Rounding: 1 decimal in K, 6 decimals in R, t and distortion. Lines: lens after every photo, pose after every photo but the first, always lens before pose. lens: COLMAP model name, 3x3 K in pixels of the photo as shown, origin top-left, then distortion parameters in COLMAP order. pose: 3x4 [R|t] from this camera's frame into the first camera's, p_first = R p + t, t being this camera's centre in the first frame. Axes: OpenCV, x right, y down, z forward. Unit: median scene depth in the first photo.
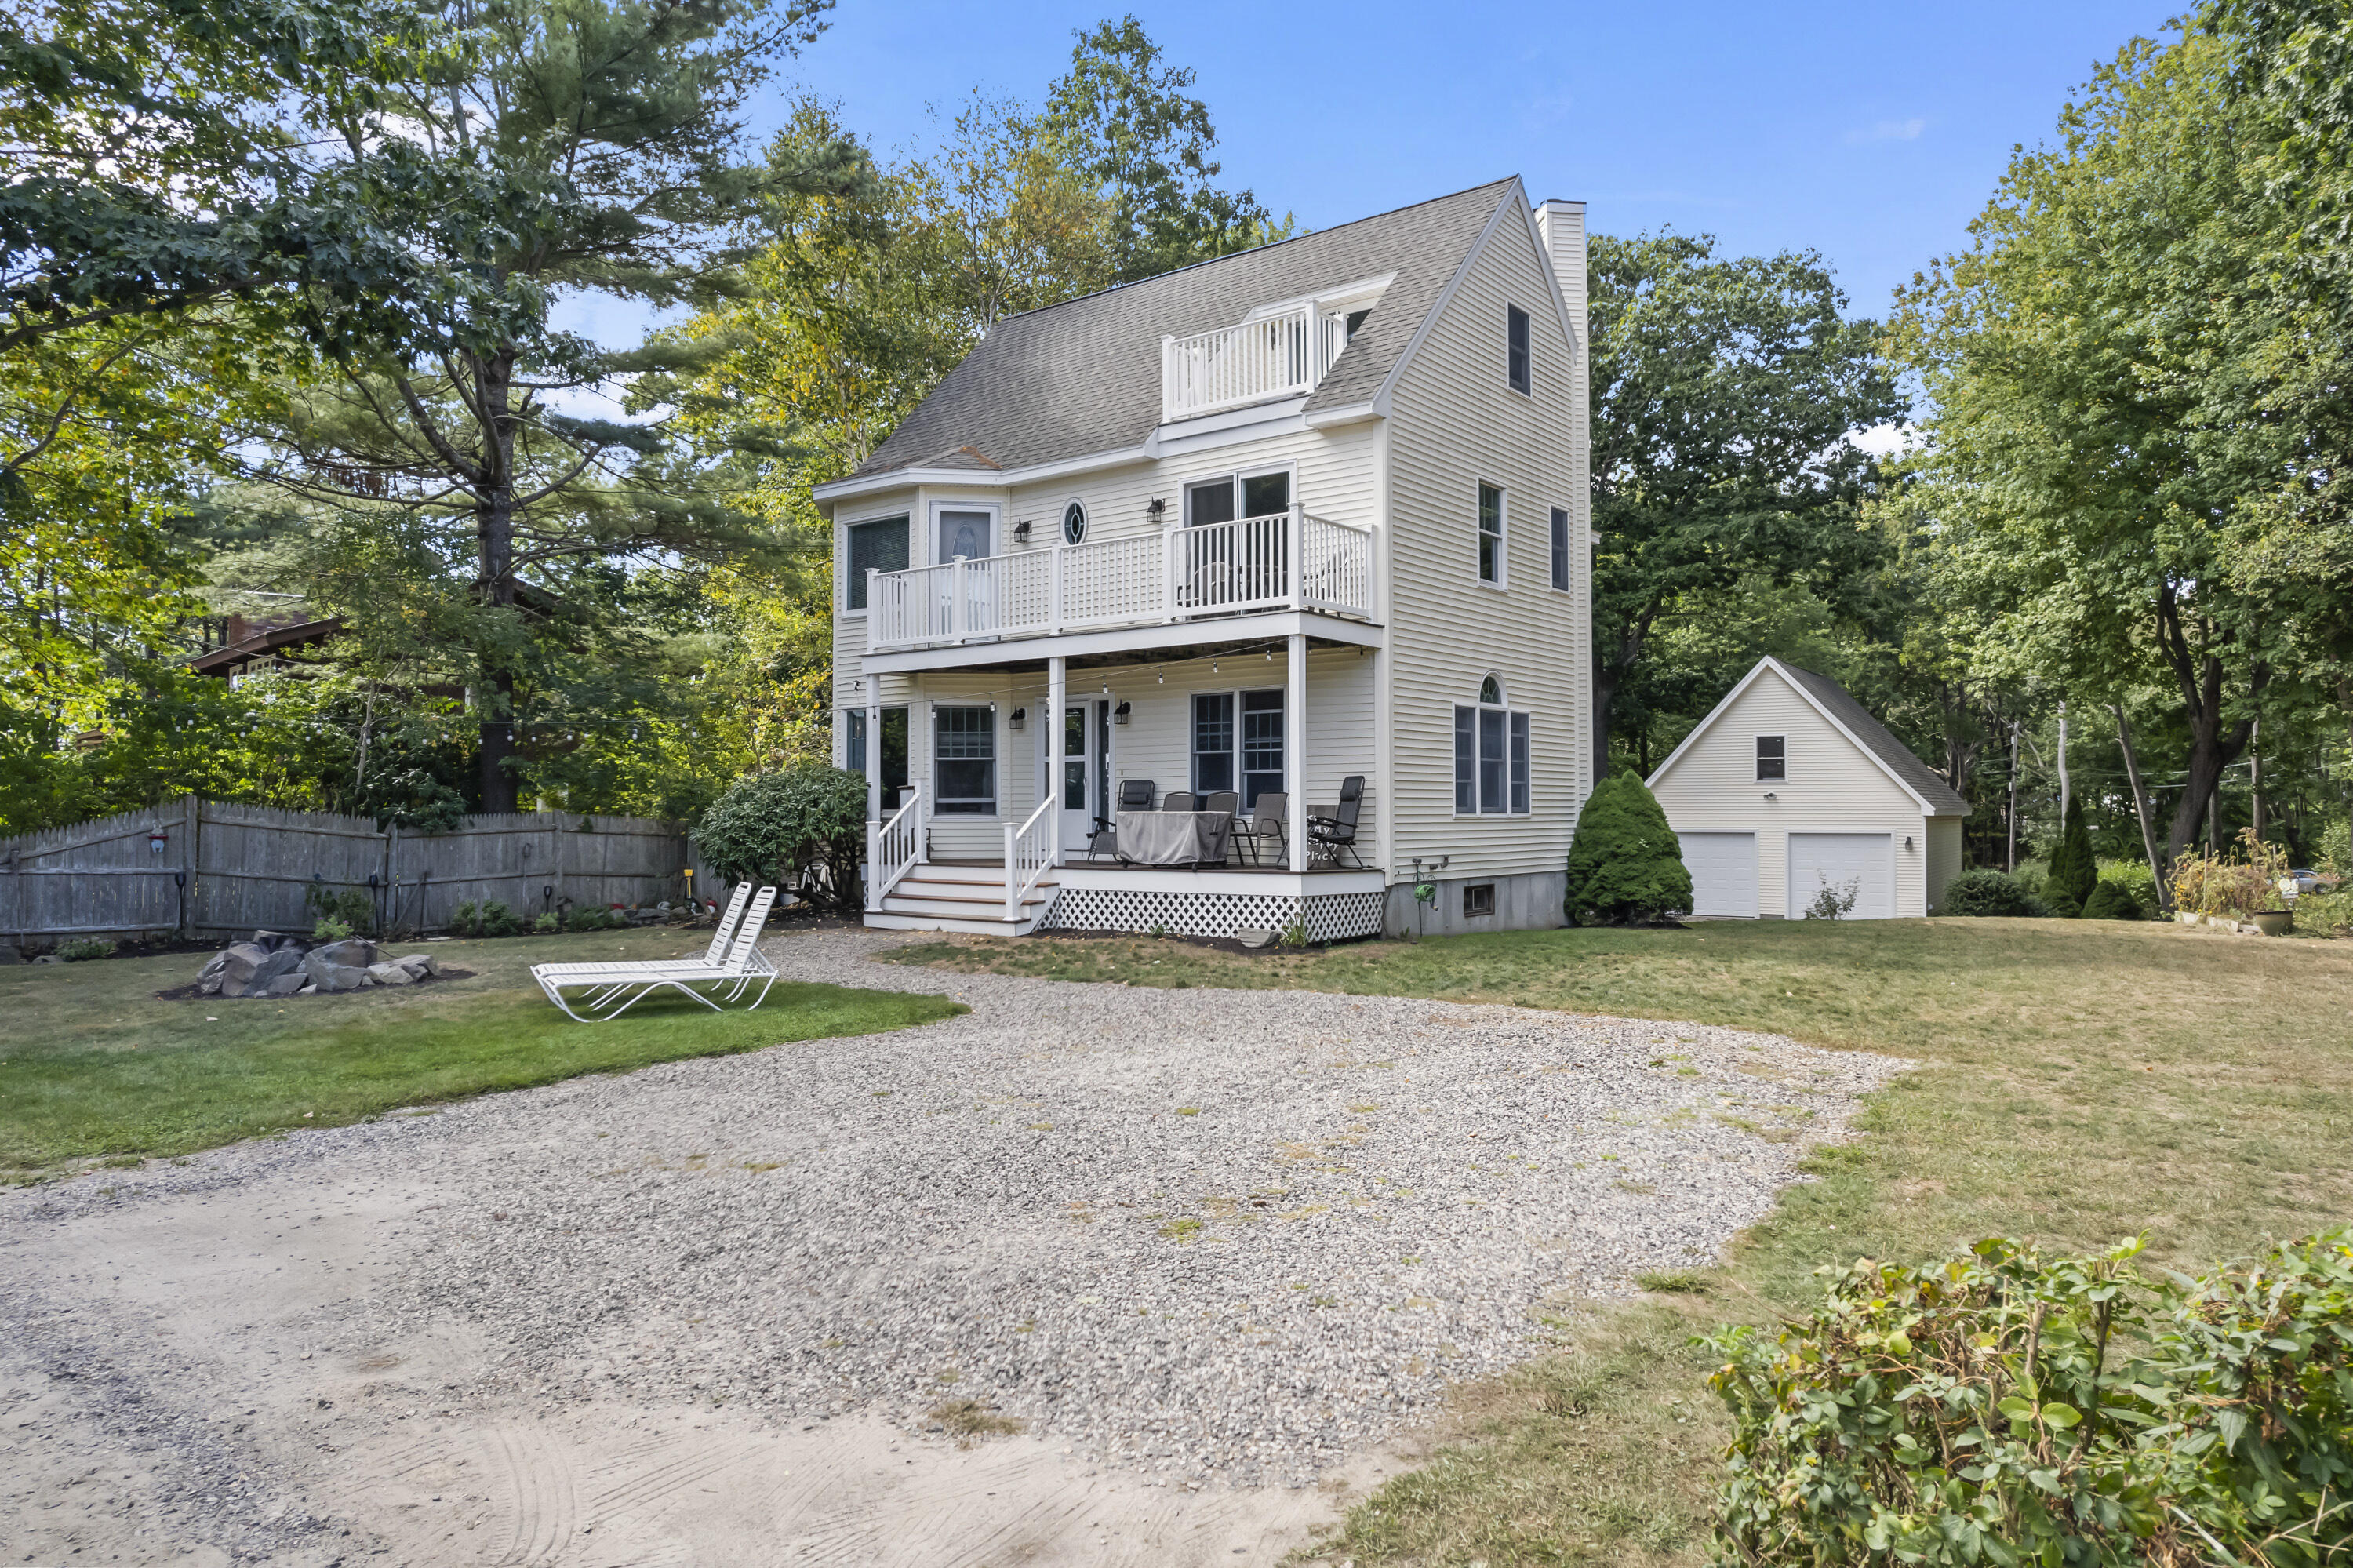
lens RADIAL K [[1491.0, 0, 1159.4], [0, 1491.0, 770.3], [0, 0, 1]] dist [-0.038441, 0.026185]
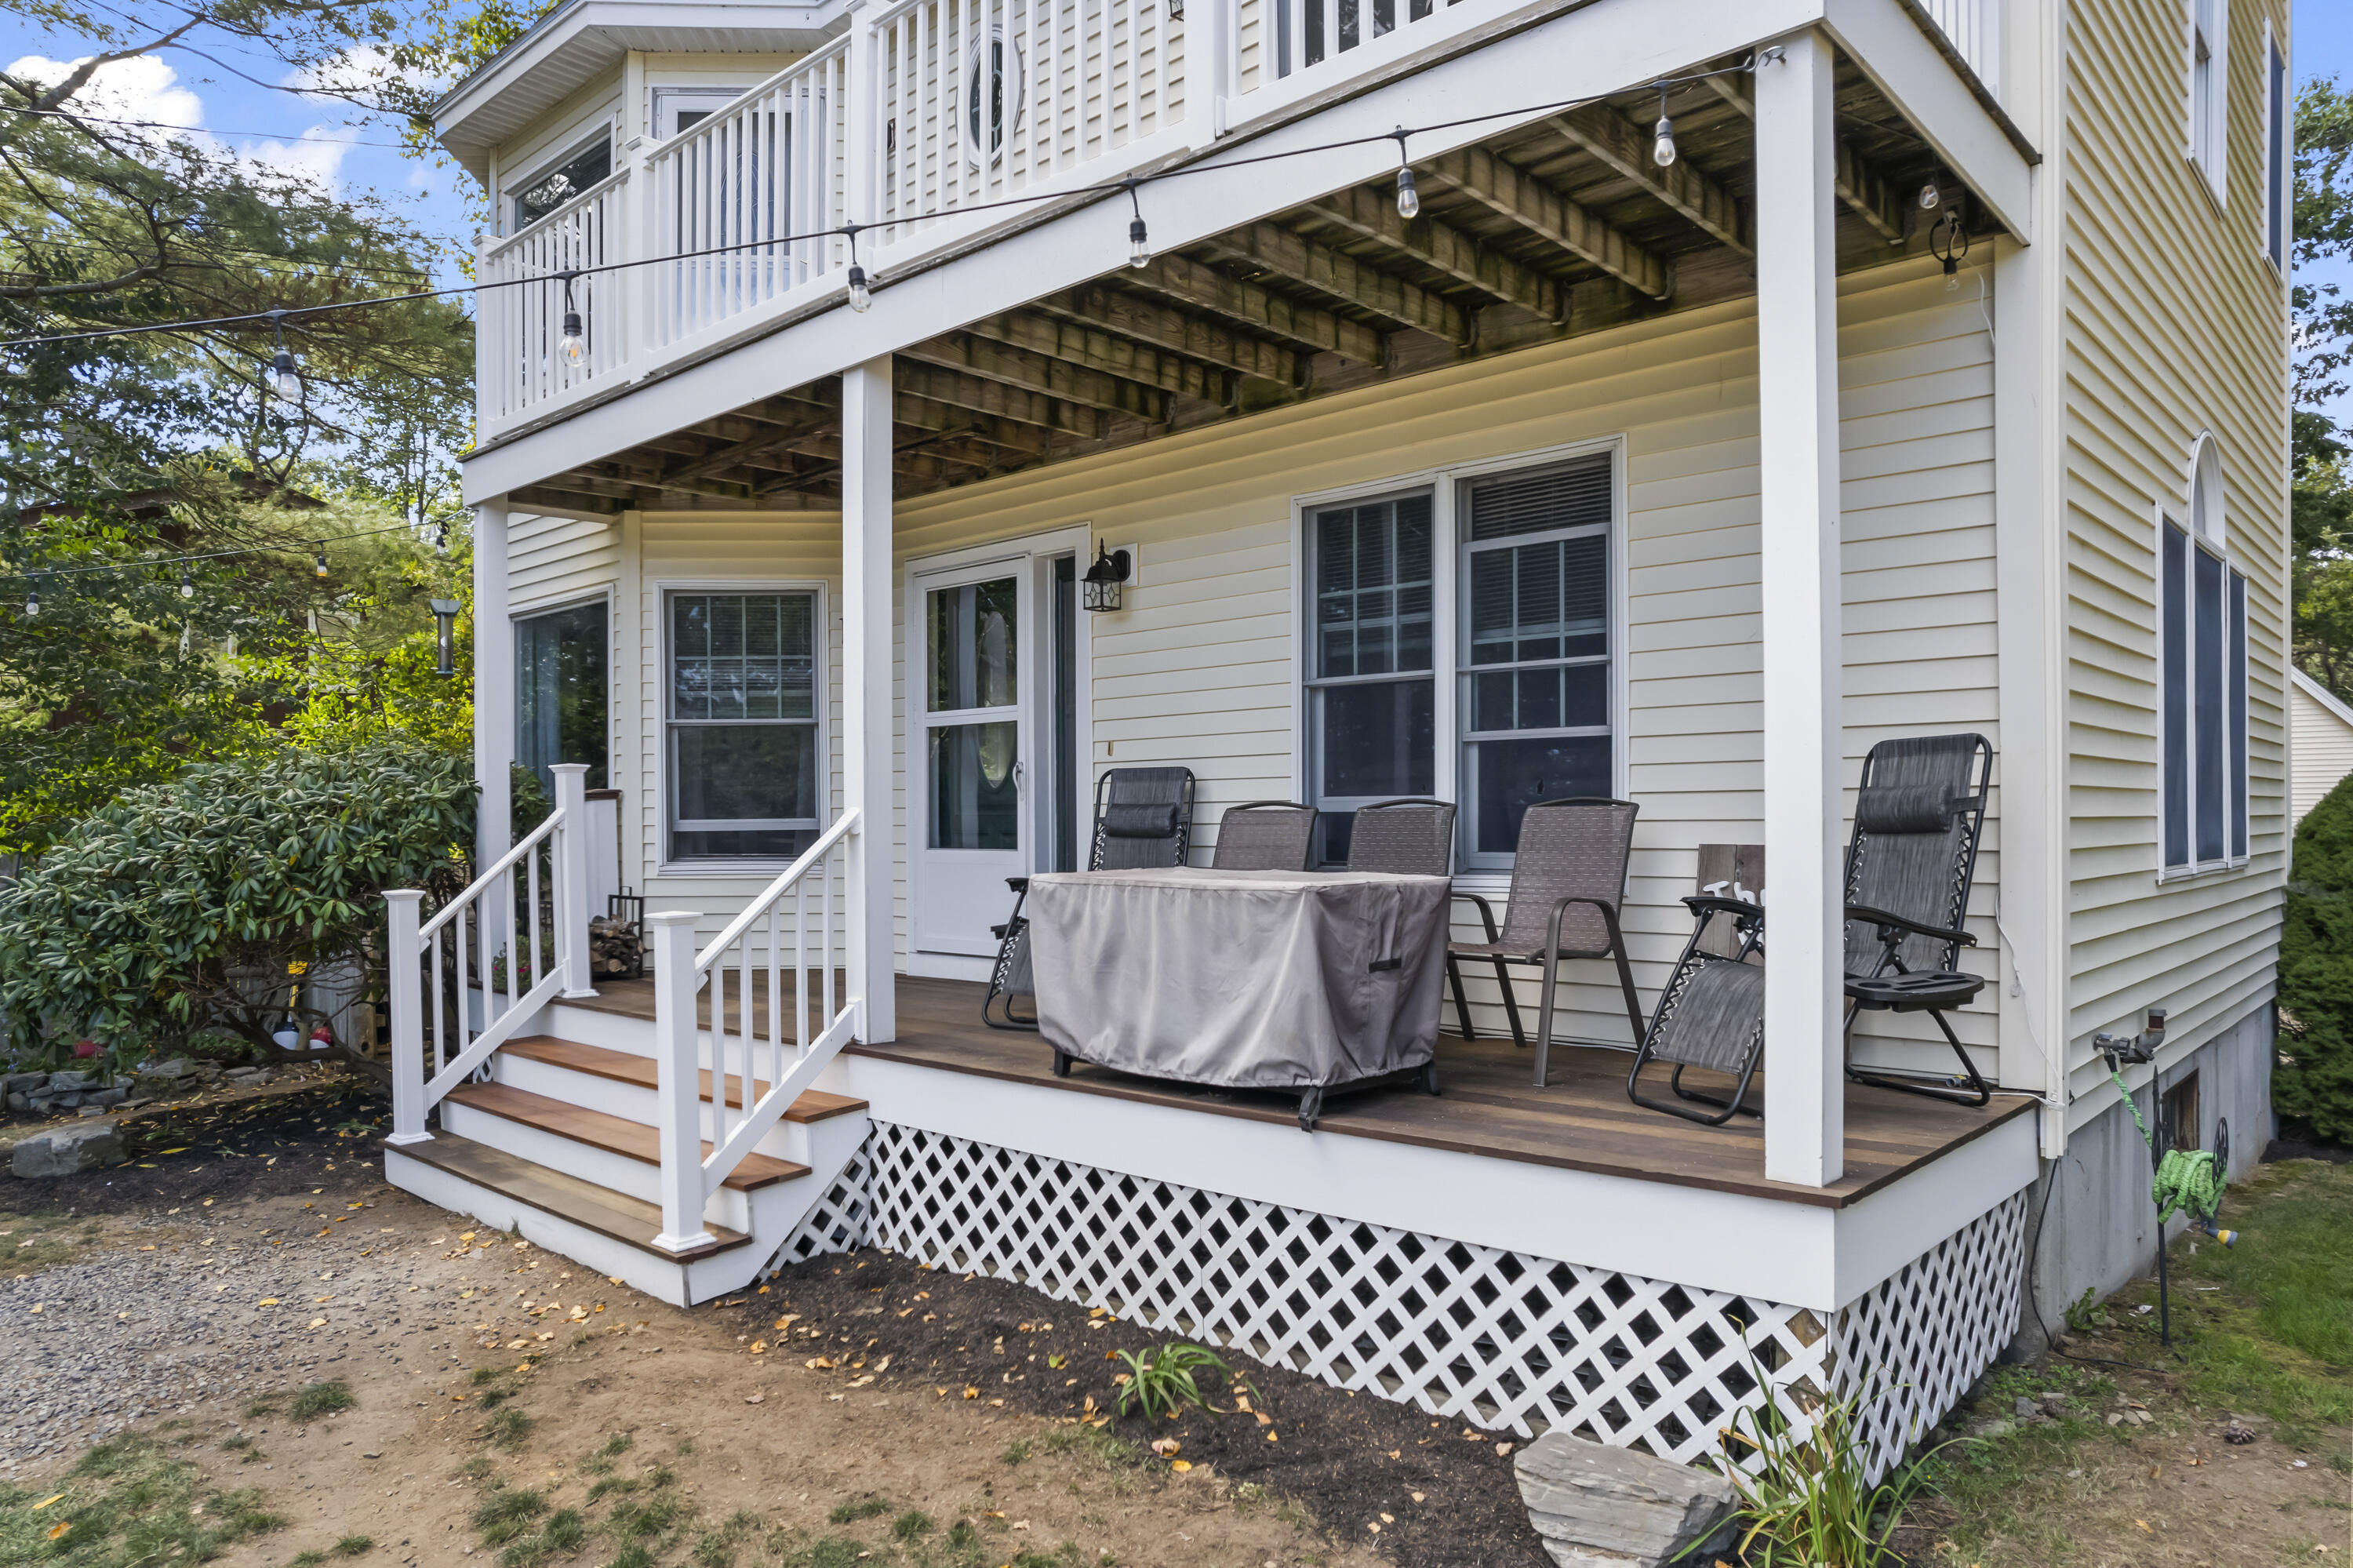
lens RADIAL K [[1491.0, 0, 1173.4], [0, 1491.0, 816.0], [0, 0, 1]] dist [-0.038441, 0.026185]
pose [[0.997362, -0.005888, -0.072352, 0.015267], [0.007683, 0.999669, 0.024564, 0.008468], [0.072183, -0.025055, 0.997077, 0.599282]]
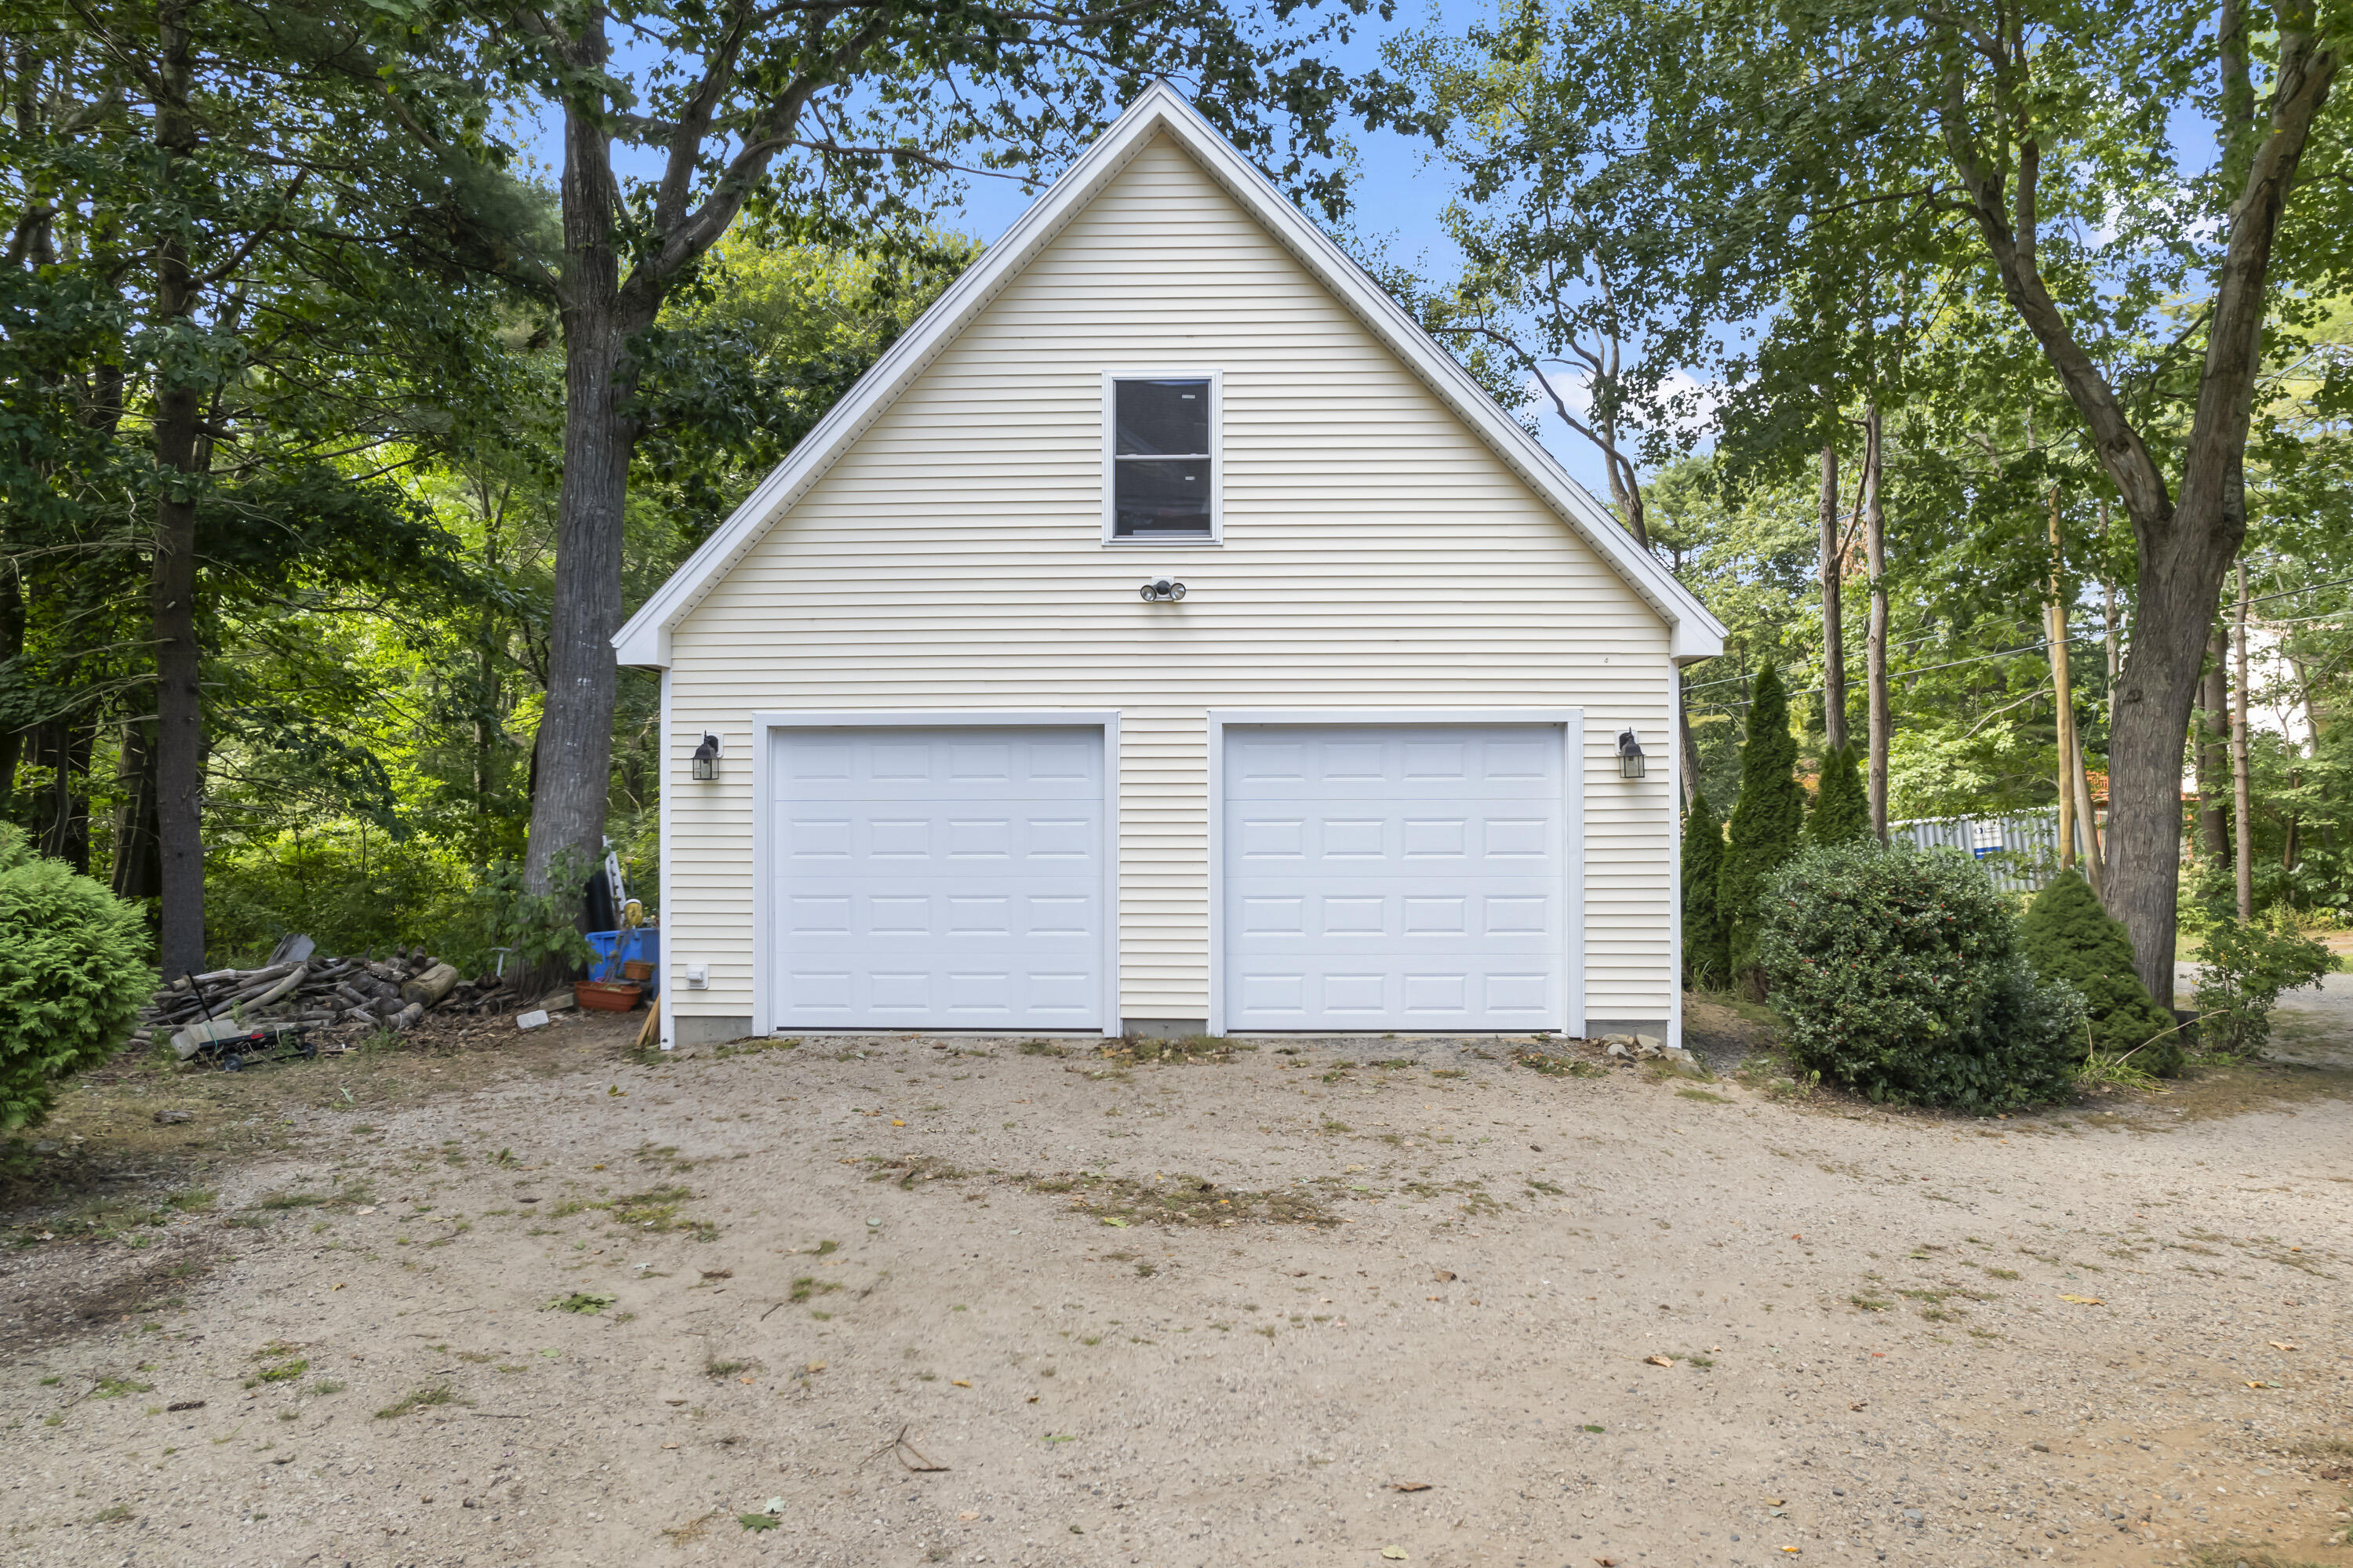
lens RADIAL K [[1491.0, 0, 1175.9], [0, 1491.0, 779.9], [0, 0, 1]] dist [-0.038441, 0.026185]
pose [[0.816388, -0.002459, 0.577499, 0.491484], [-0.013340, 0.999644, 0.023115, 0.089128], [-0.577350, -0.026574, 0.816064, 1.492774]]
